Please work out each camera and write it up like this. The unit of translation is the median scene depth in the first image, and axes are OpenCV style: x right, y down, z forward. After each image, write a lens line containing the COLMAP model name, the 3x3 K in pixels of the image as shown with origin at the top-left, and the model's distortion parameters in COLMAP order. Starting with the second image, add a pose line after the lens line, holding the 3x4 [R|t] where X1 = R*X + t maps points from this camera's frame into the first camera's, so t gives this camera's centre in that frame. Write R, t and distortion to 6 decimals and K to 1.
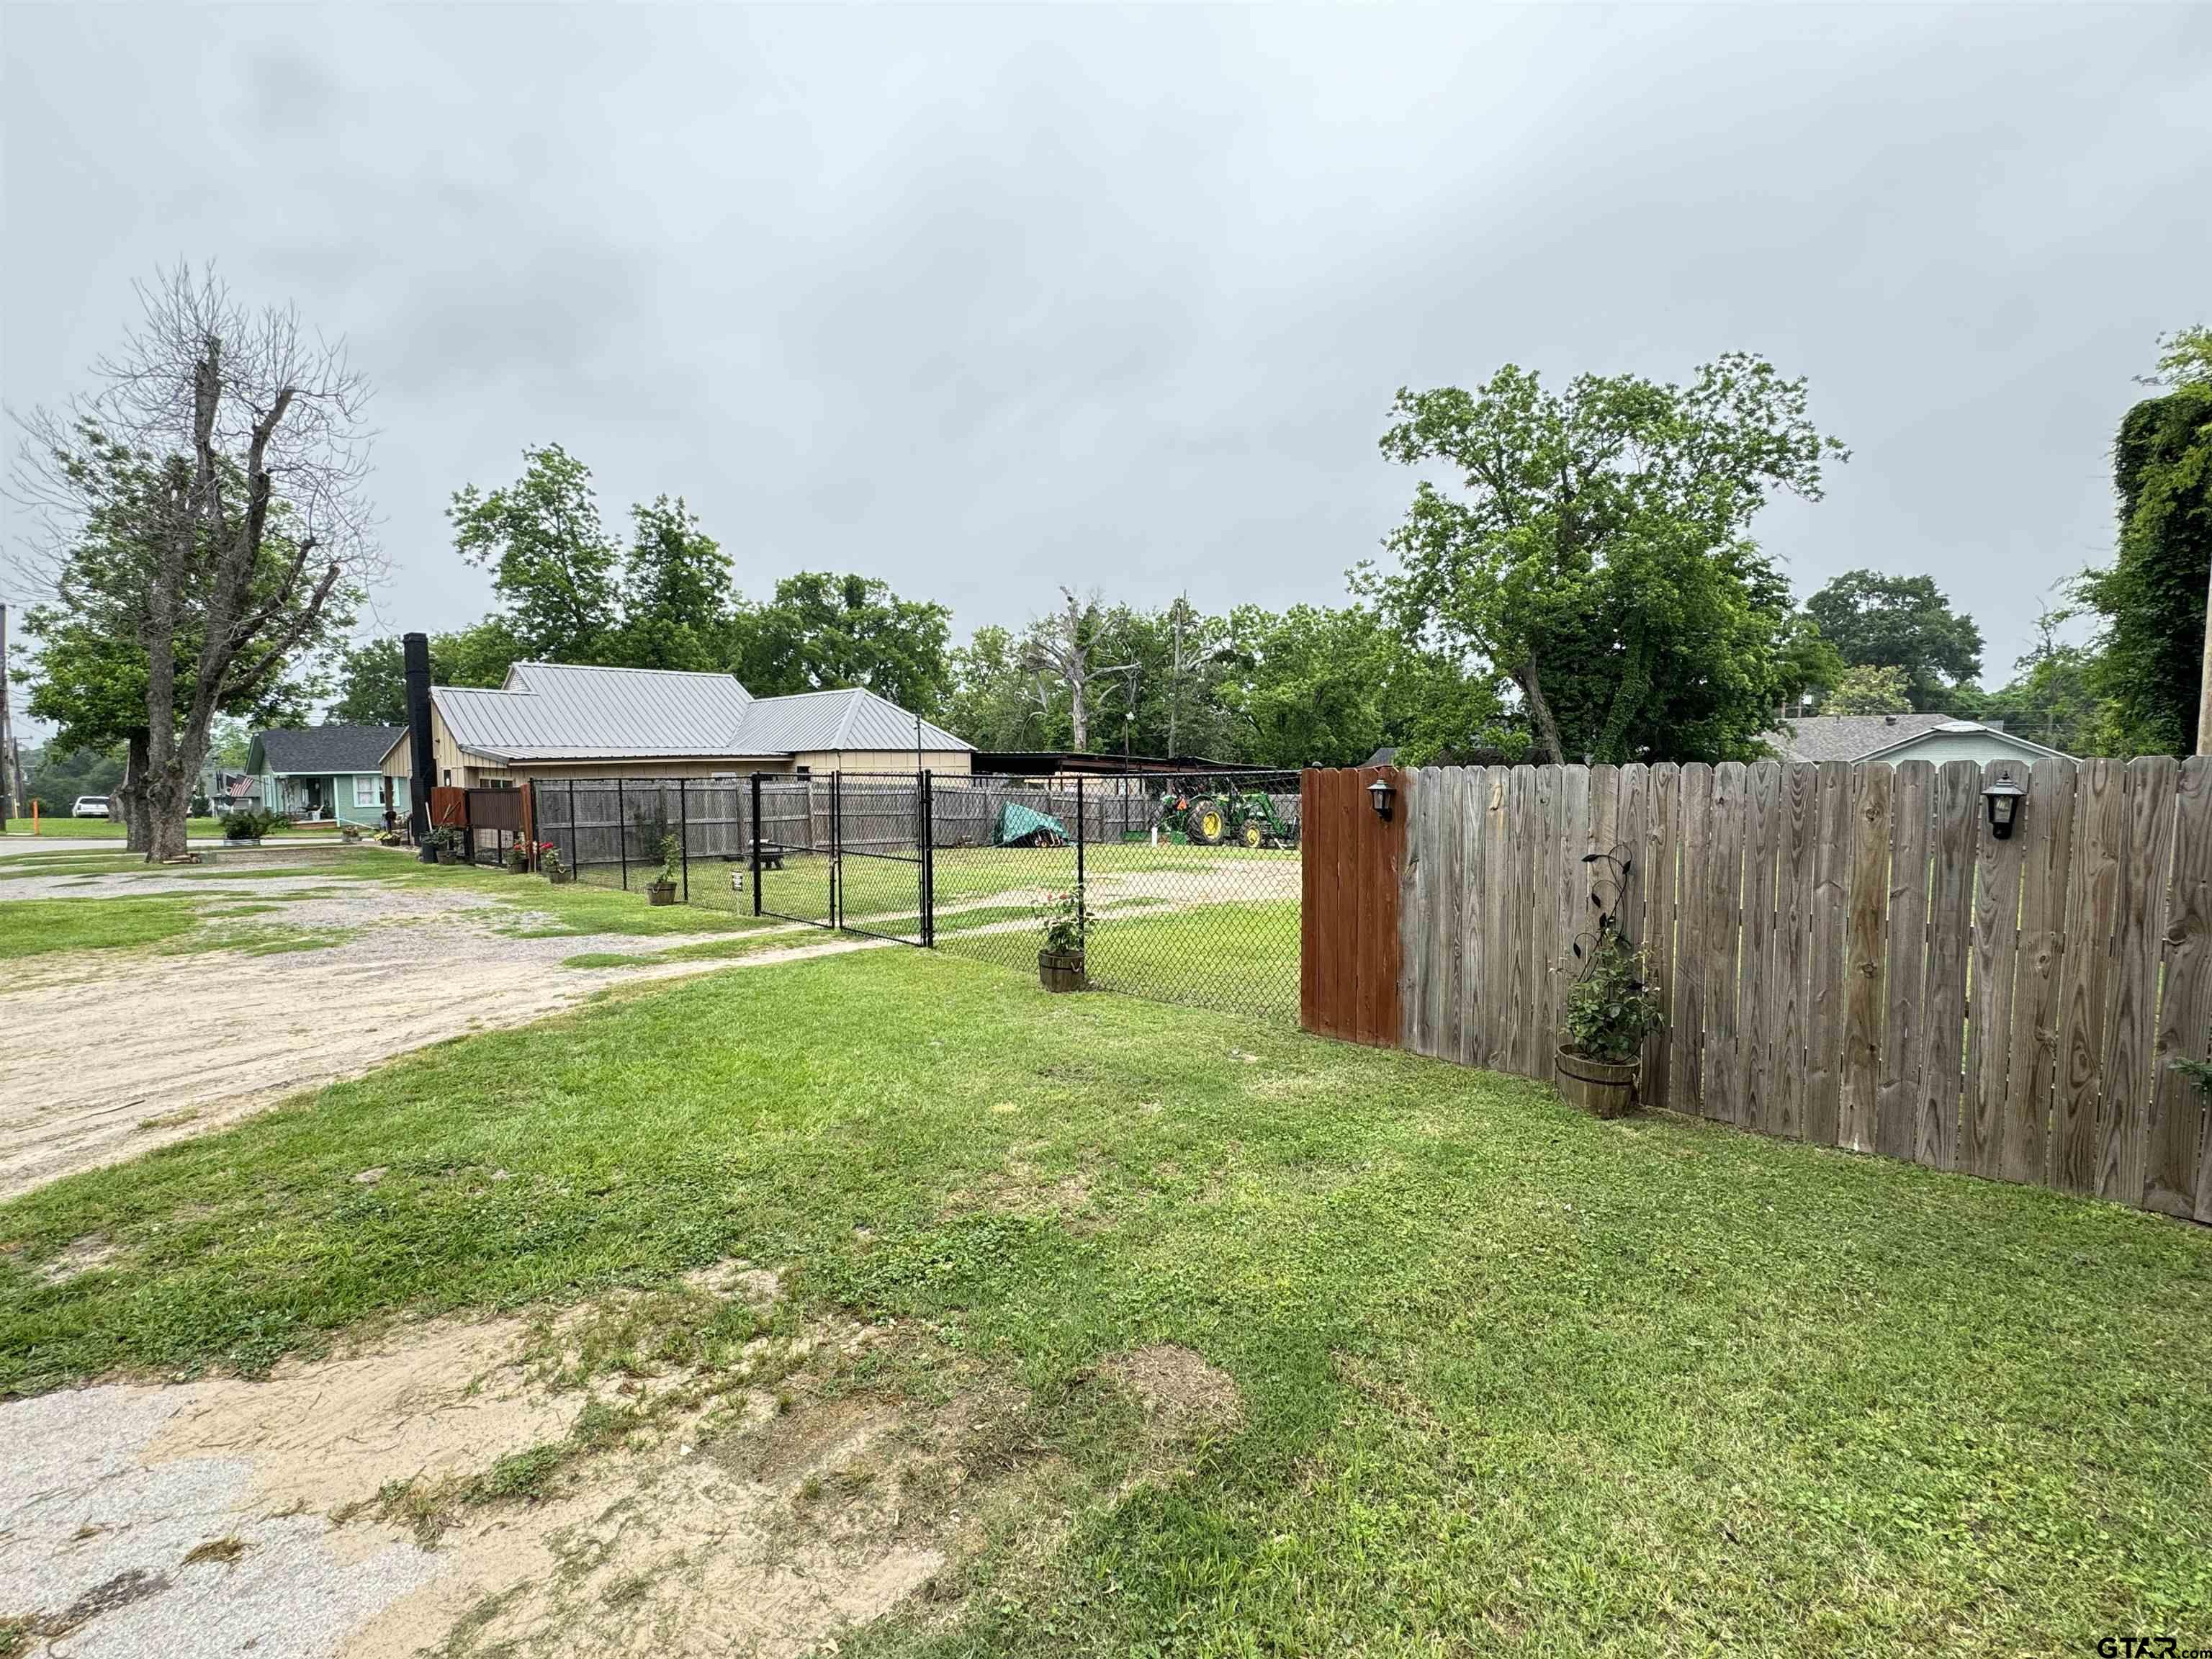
lens RADIAL K [[1003.5, 0, 1120.0], [0, 1003.5, 830.6], [0, 0, 1]] dist [-0.001061, -0.001365]
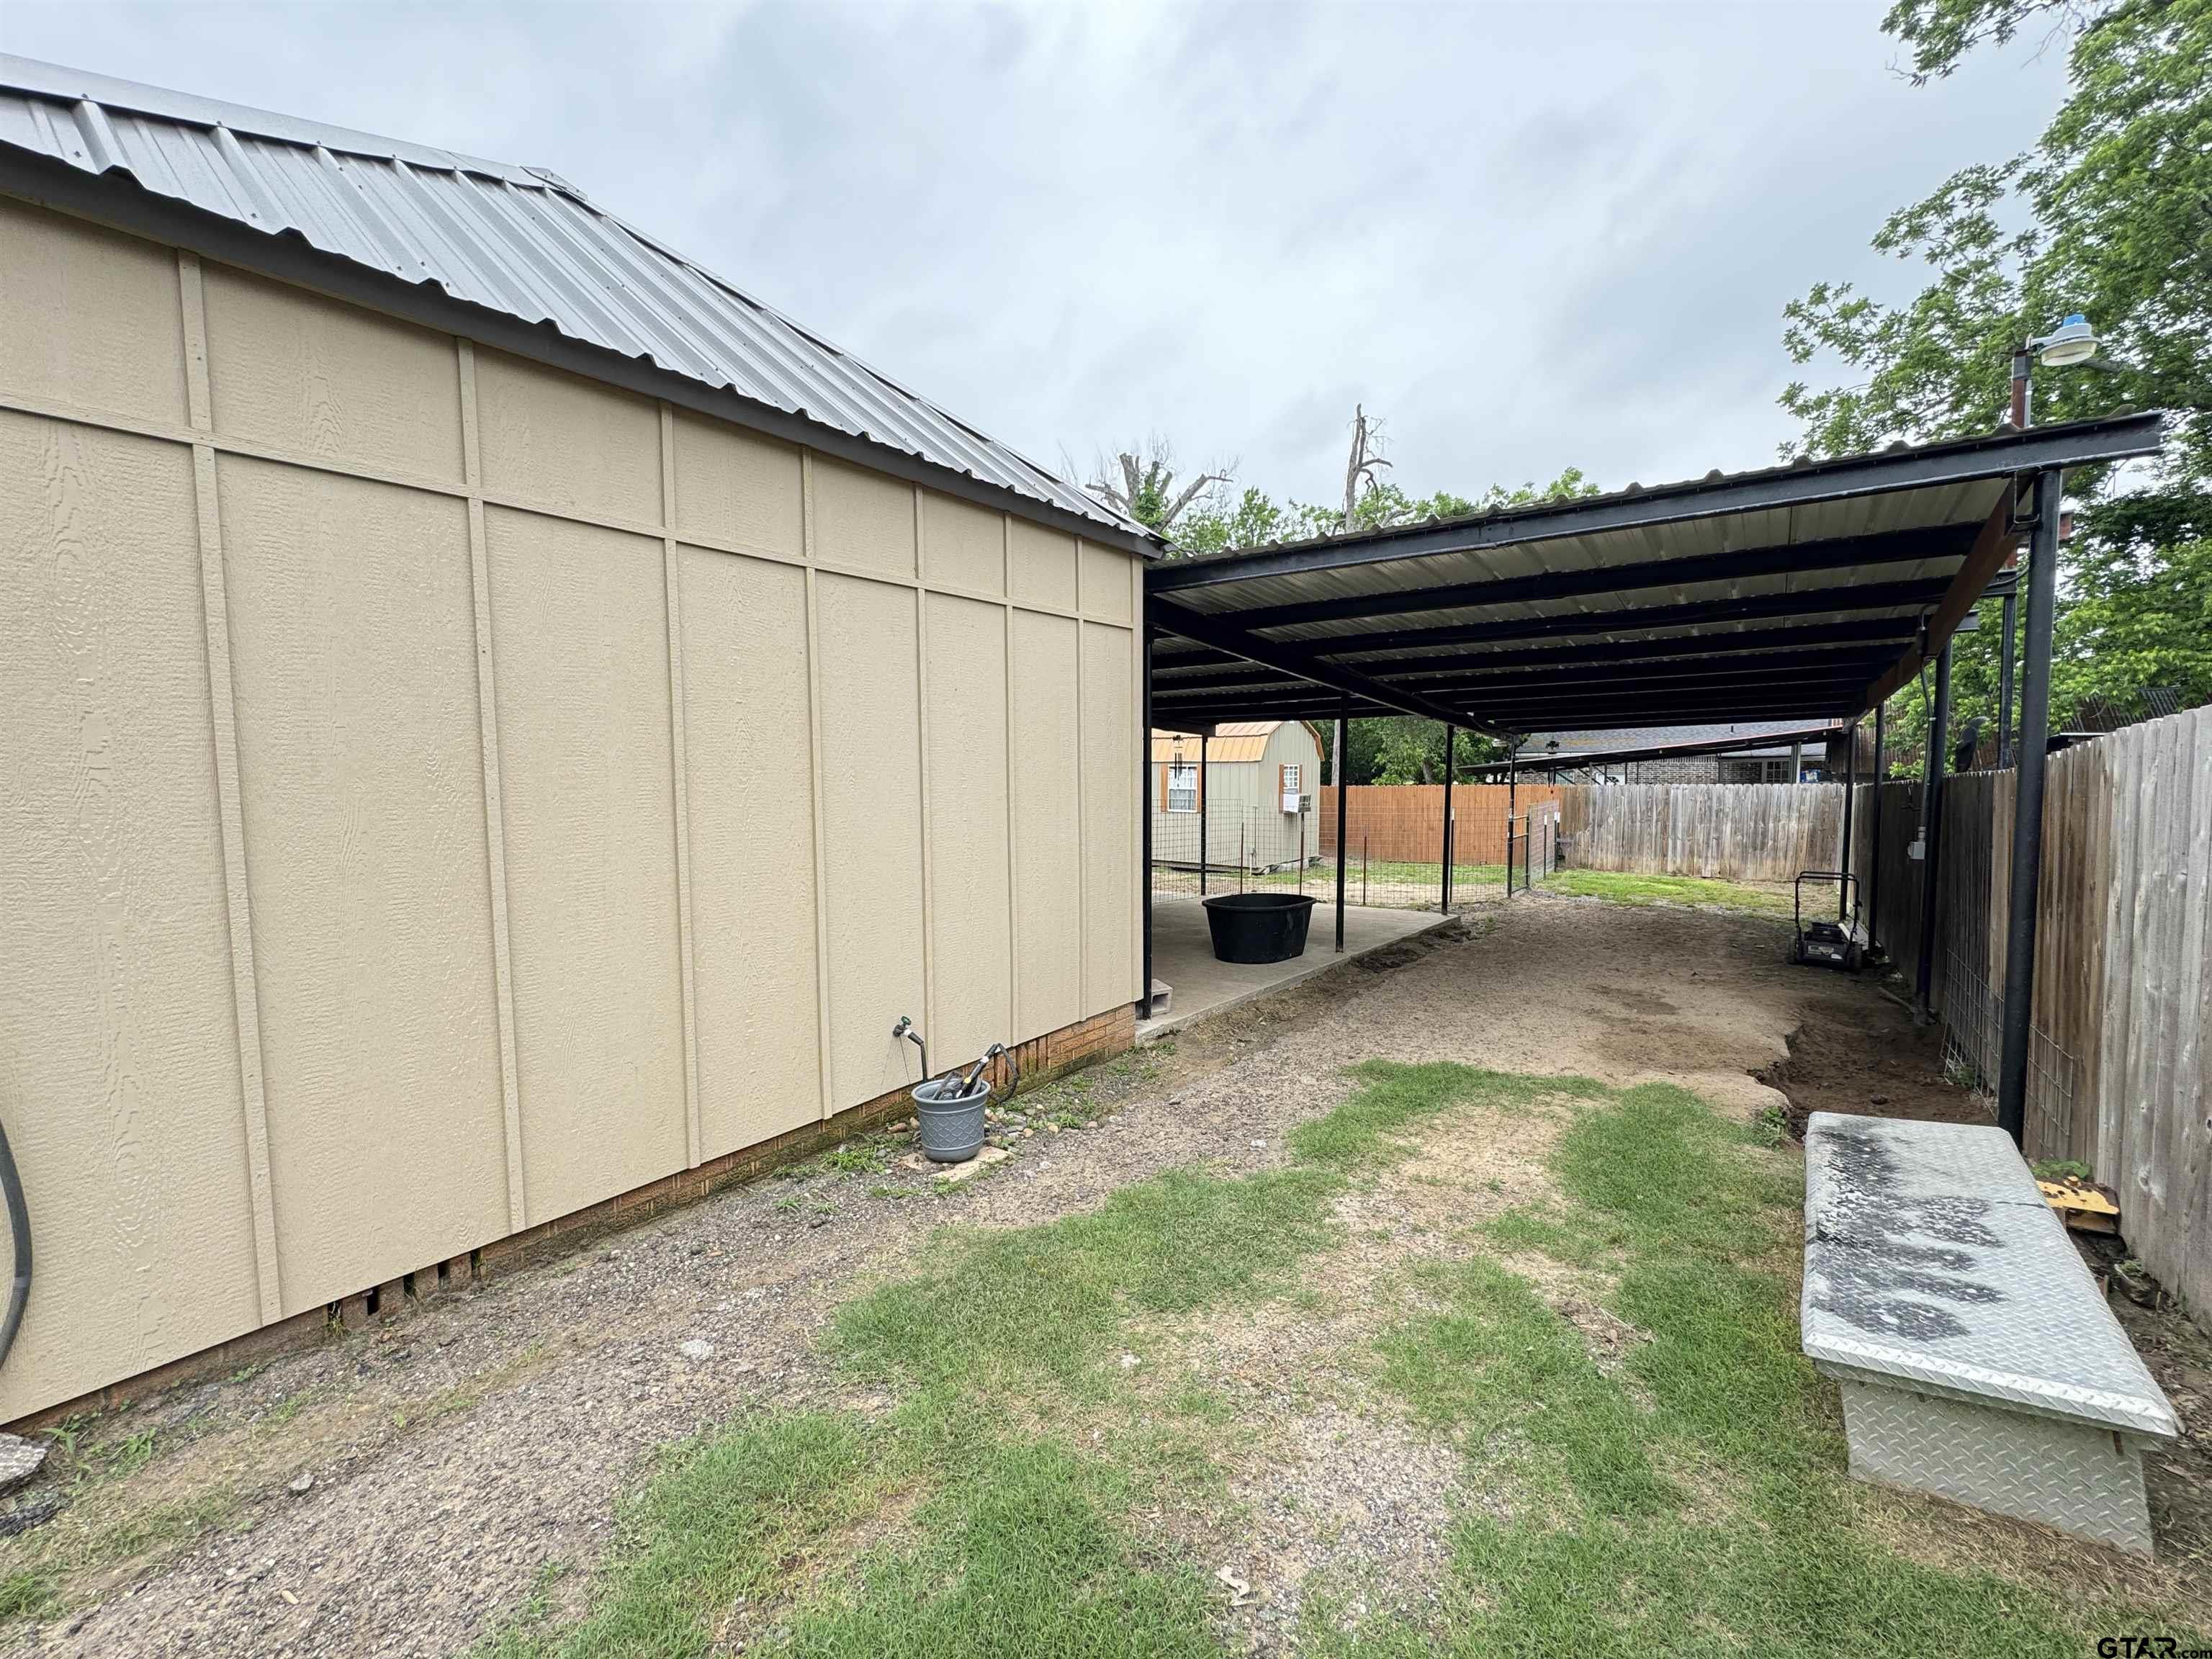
lens RADIAL K [[883.7, 0, 1105.1], [0, 883.7, 830.5], [0, 0, 1]] dist [-0.002706, 0.000921]
pose [[0.996264, -0.004671, 0.086232, -0.136618], [0.004090, 0.999968, 0.006919, -0.021672], [-0.086262, -0.006540, 0.996251, 0.668984]]
